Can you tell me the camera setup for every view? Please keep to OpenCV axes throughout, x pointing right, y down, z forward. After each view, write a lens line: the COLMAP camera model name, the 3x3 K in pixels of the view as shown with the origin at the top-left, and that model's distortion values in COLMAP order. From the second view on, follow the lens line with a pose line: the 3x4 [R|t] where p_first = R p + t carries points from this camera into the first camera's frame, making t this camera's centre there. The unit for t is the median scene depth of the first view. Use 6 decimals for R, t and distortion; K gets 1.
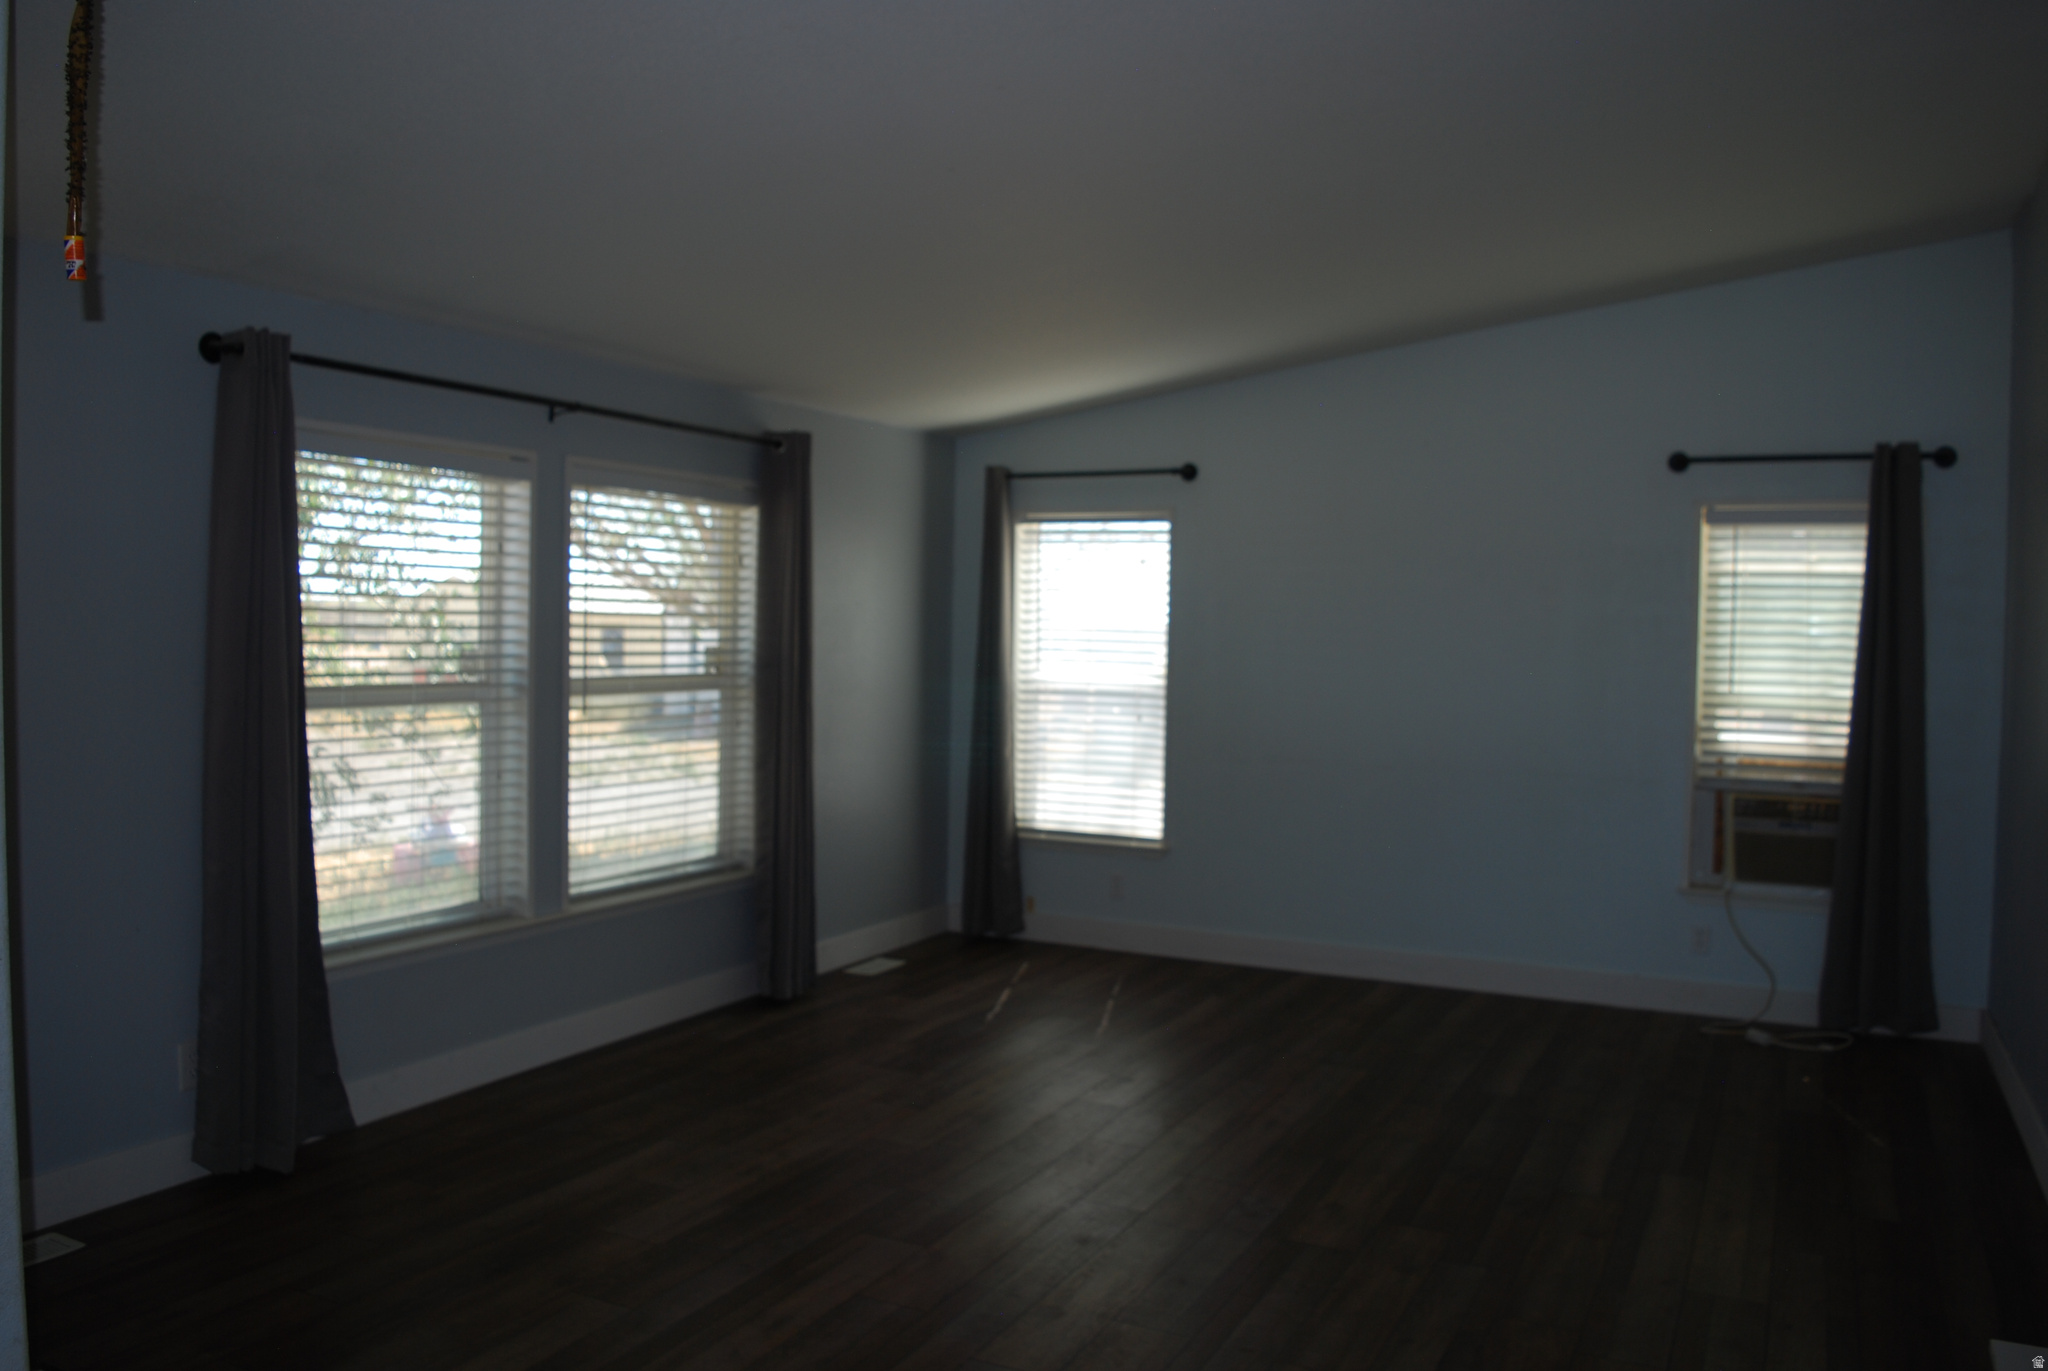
lens RADIAL K [[1604.1, 0, 1036.5], [0, 1604.1, 673.3], [0, 0, 1]] dist [-0.096432, 0.023461]
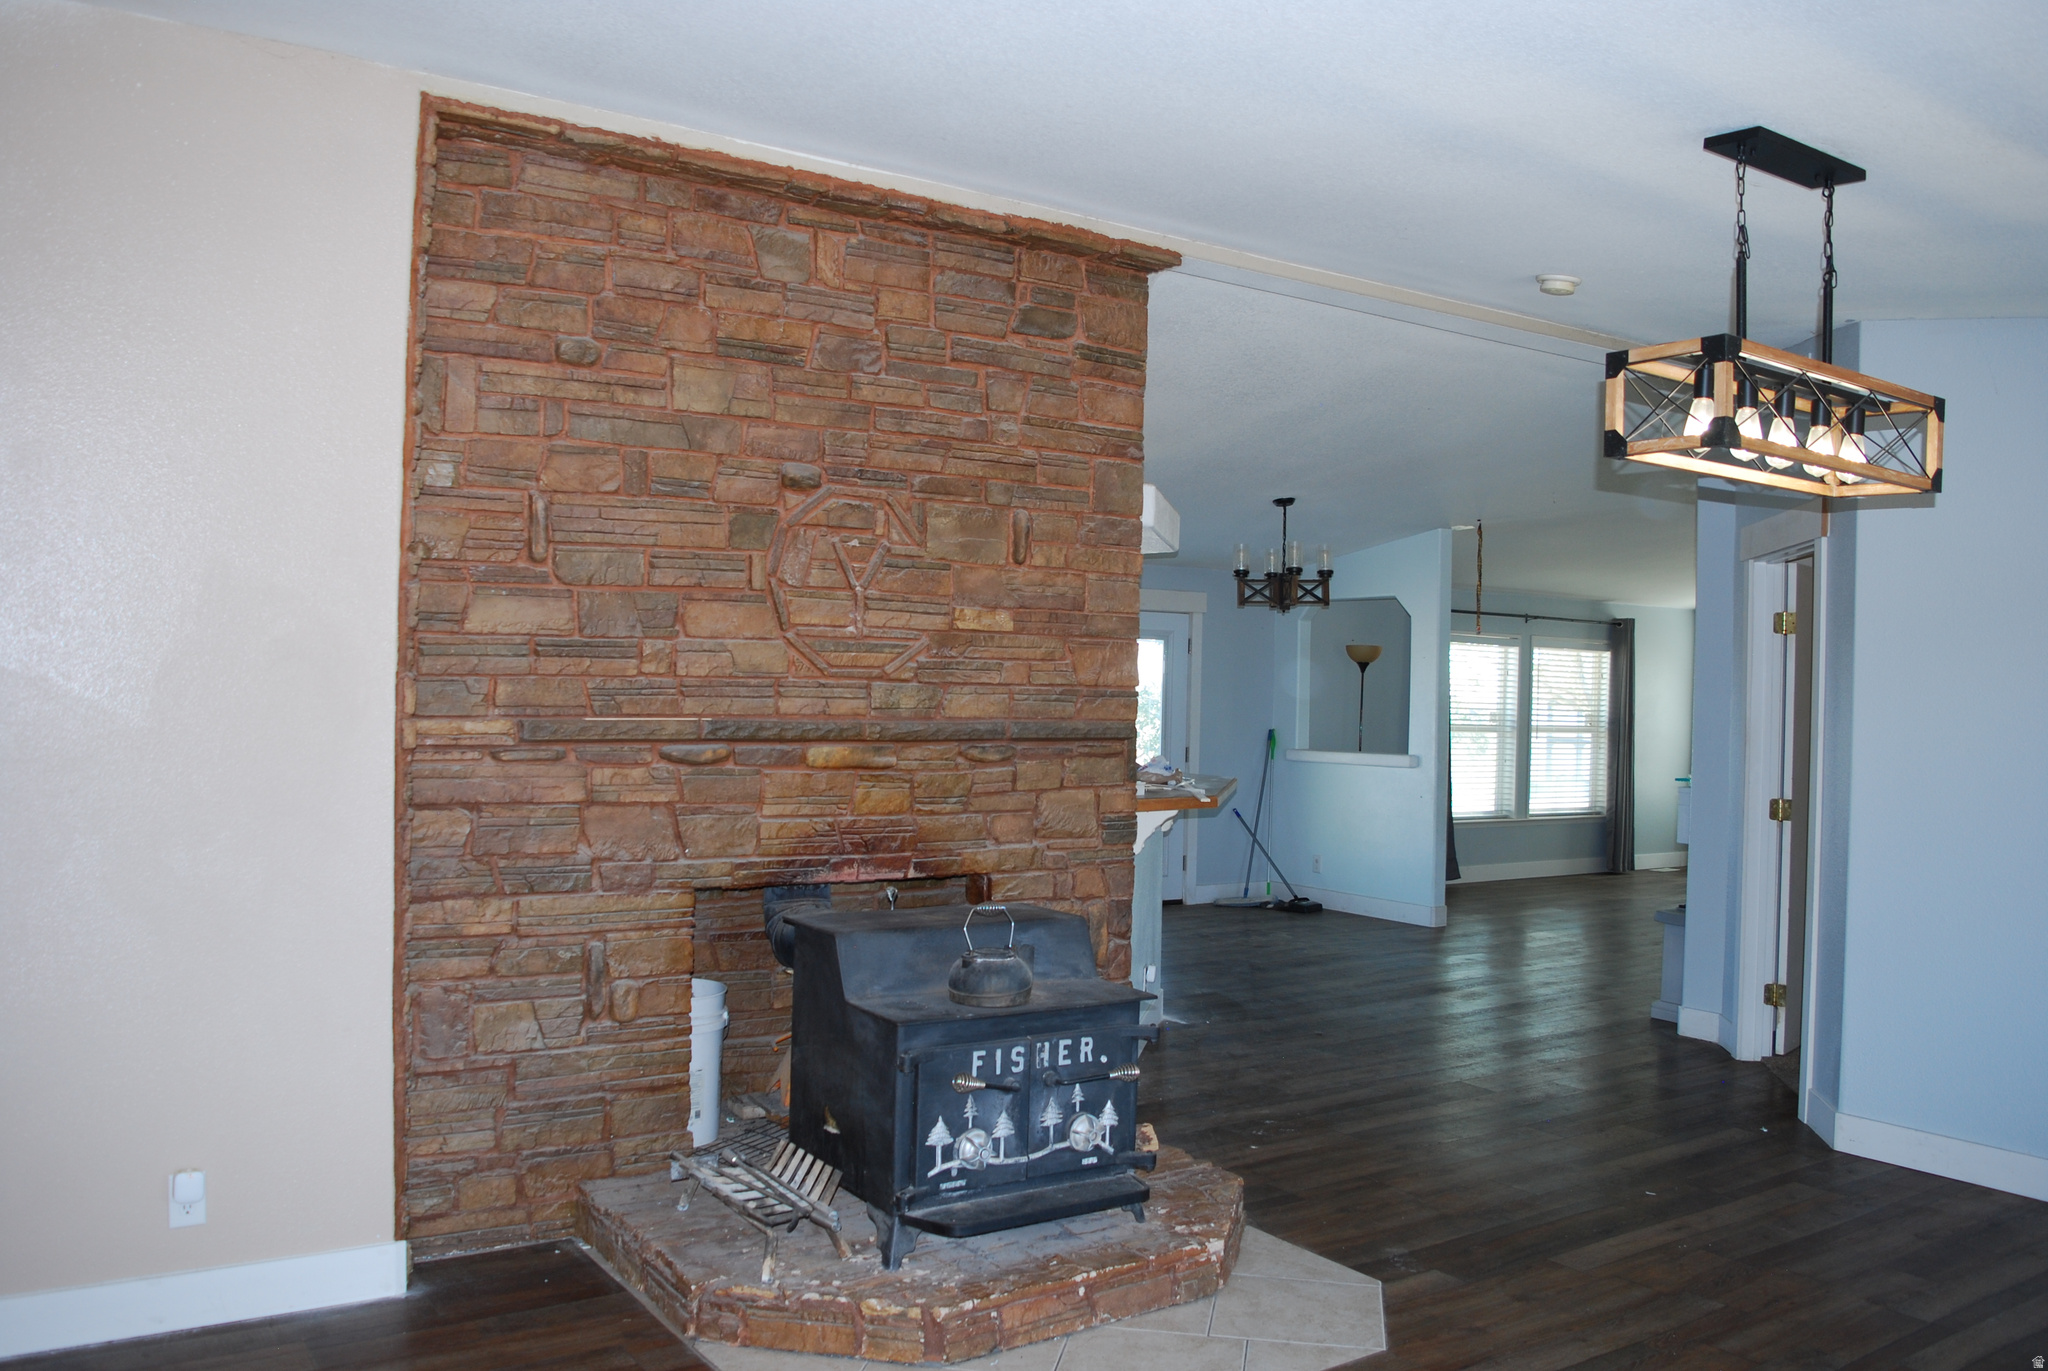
lens RADIAL K [[1604.1, 0, 1030.2], [0, 1604.1, 679.0], [0, 0, 1]] dist [-0.096432, 0.023461]
pose [[0.869336, 0.000321, -0.494222, 0.226677], [-0.025621, 0.998684, -0.044418, 0.055815], [0.493557, 0.051276, 0.868200, -1.387768]]
